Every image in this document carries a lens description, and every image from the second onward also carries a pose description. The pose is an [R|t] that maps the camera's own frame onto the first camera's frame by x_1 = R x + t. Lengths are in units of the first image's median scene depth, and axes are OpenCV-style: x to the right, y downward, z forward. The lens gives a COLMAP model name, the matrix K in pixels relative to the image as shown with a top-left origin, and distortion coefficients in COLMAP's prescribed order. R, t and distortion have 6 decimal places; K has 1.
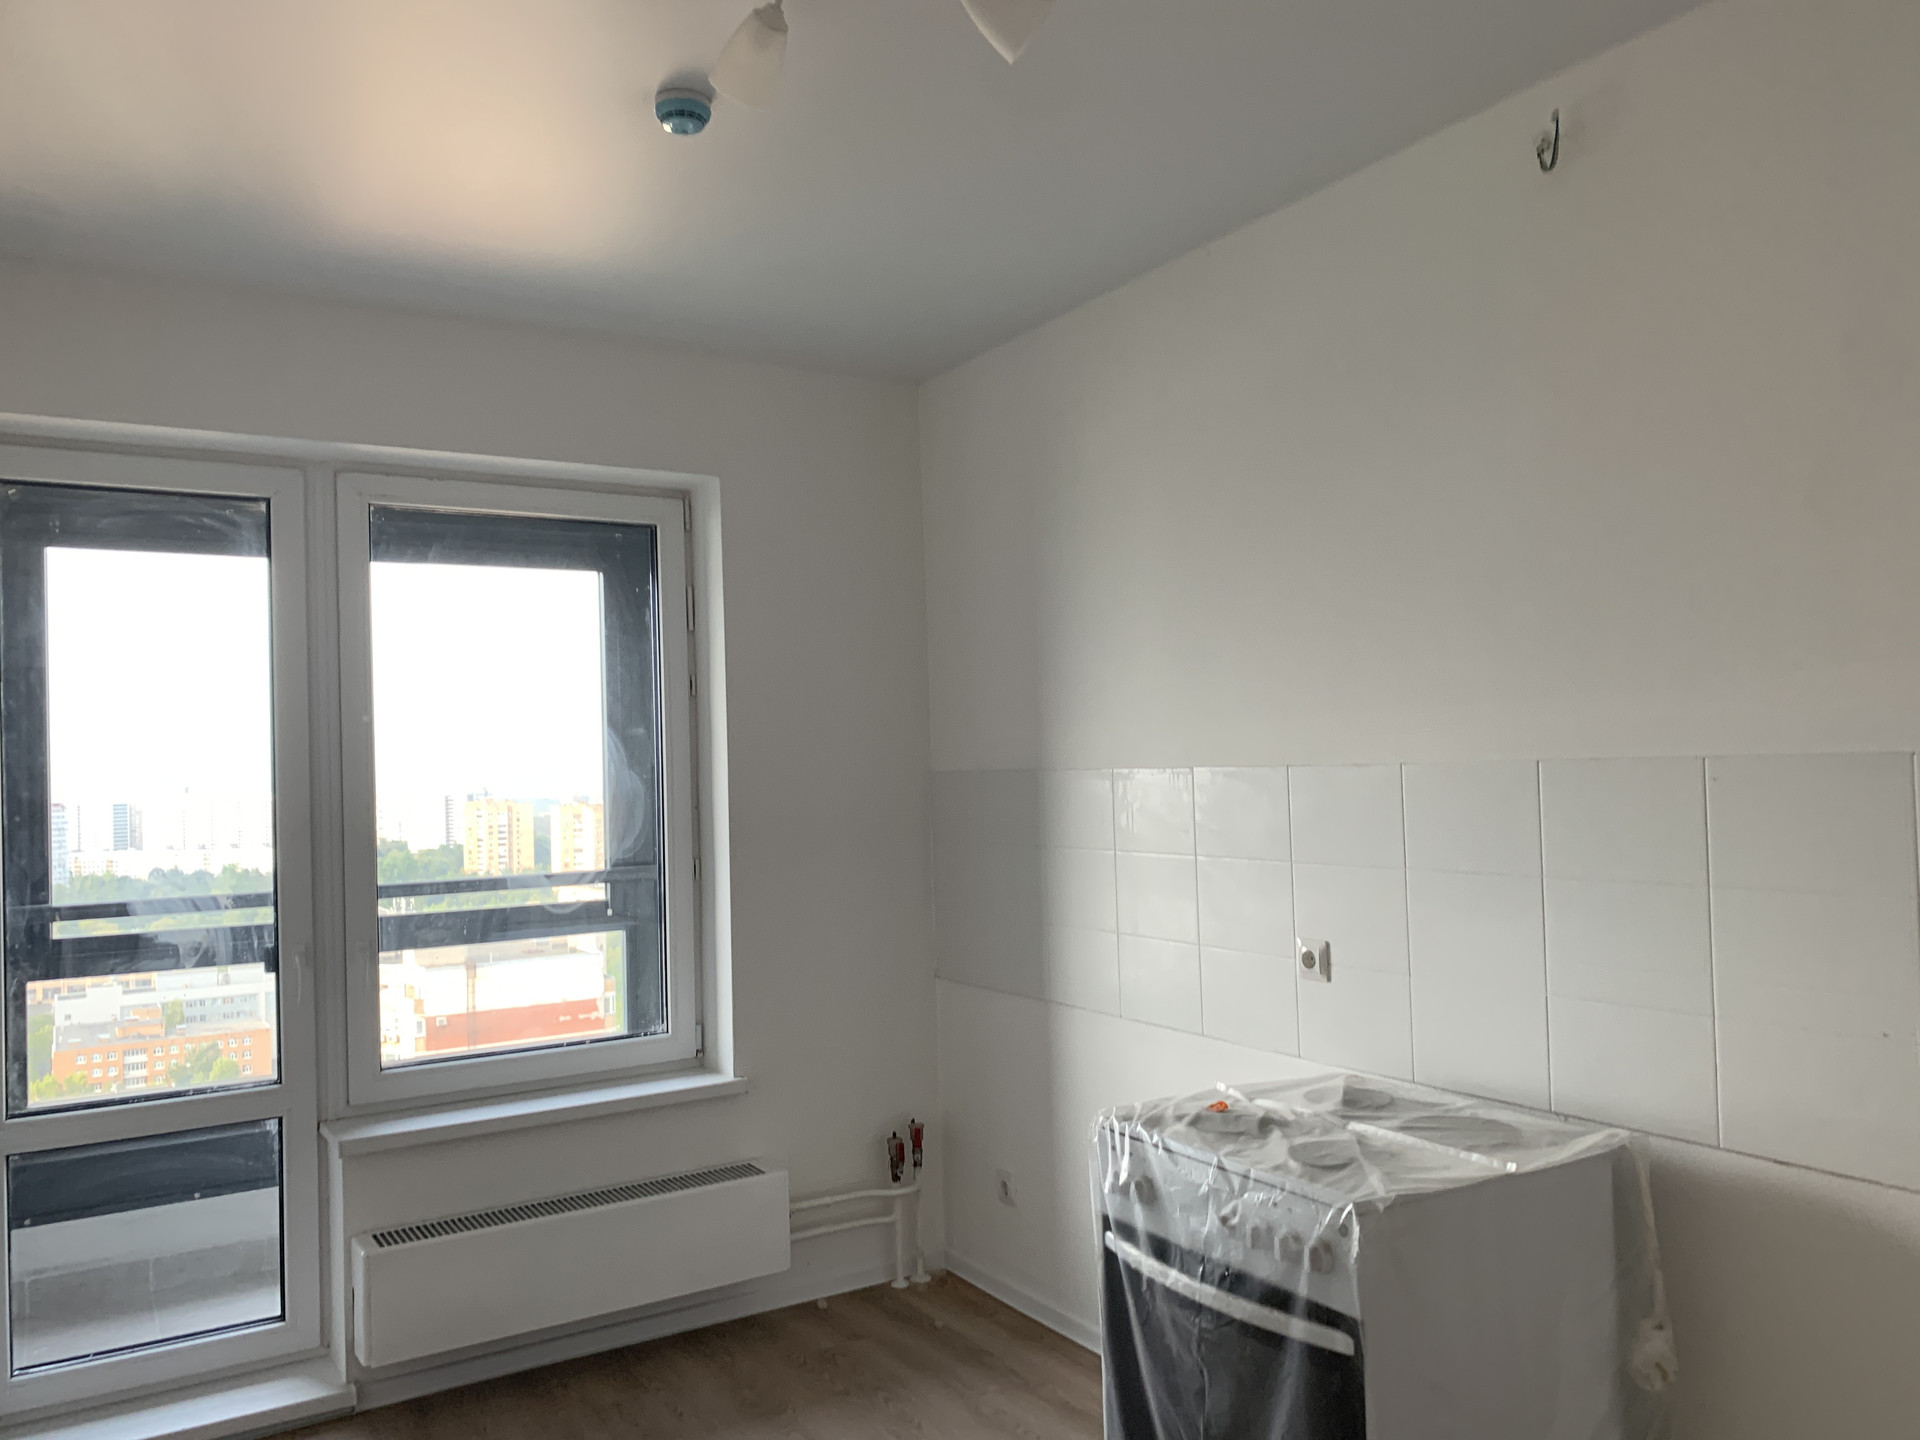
lens RADIAL K [[1464.5, 0, 976.7], [0, 1464.5, 763.6], [0, 0, 1]] dist [0.003268, 0.002160]
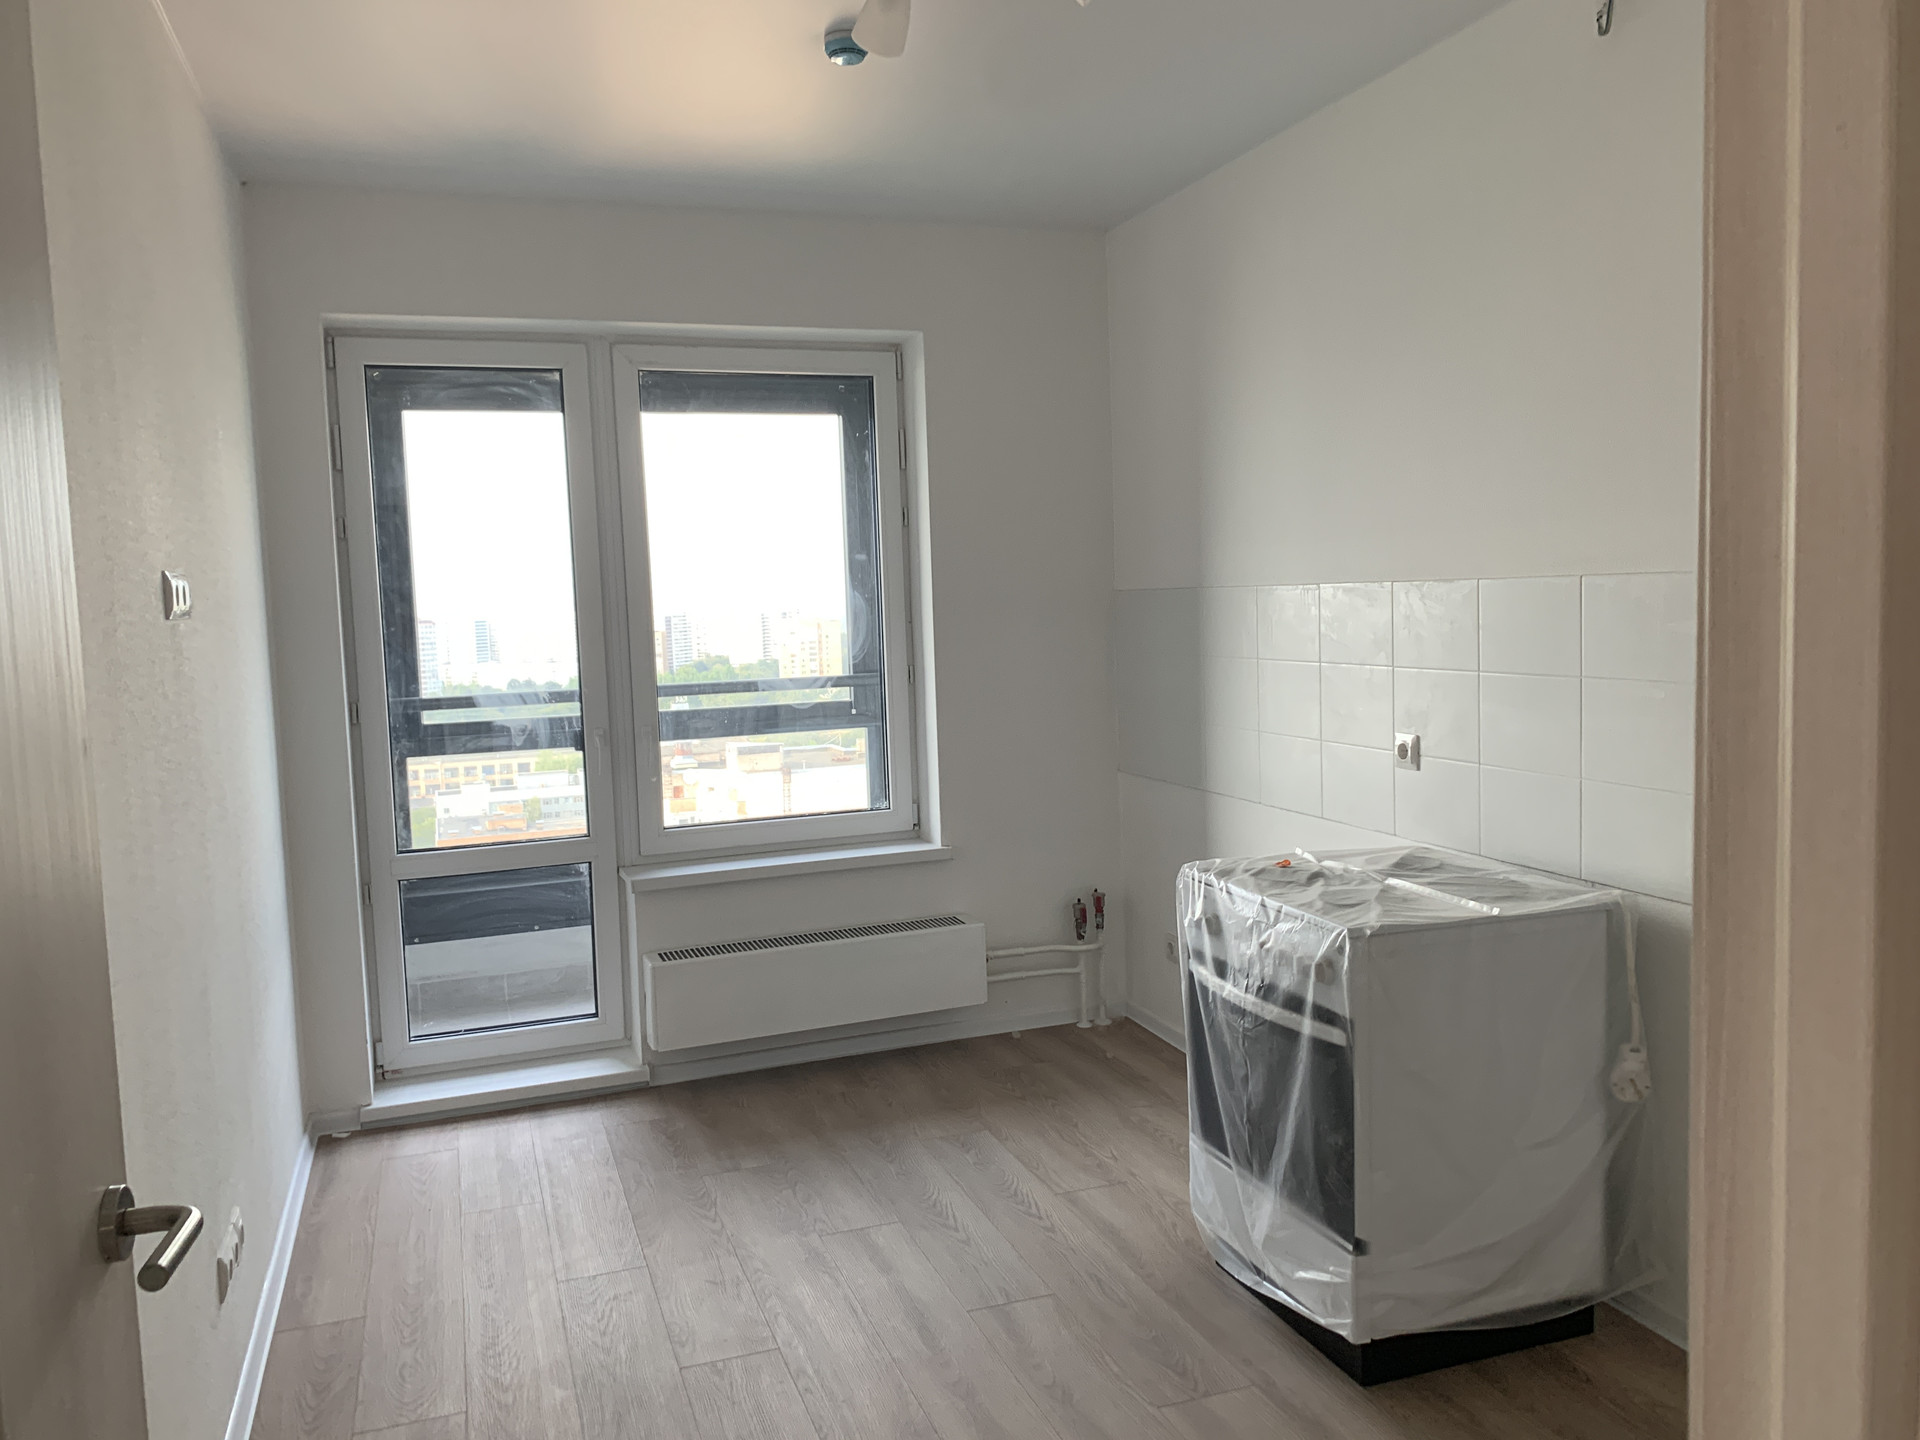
lens RADIAL K [[1464.7, 0, 962.6], [0, 1464.7, 748.5], [0, 0, 1]] dist [0.059979, -0.066736]
pose [[0.977194, 0.017156, -0.211653, 0.115794], [0.007150, 0.993508, 0.113541, -0.001804], [0.212227, -0.112465, 0.970727, -0.170733]]
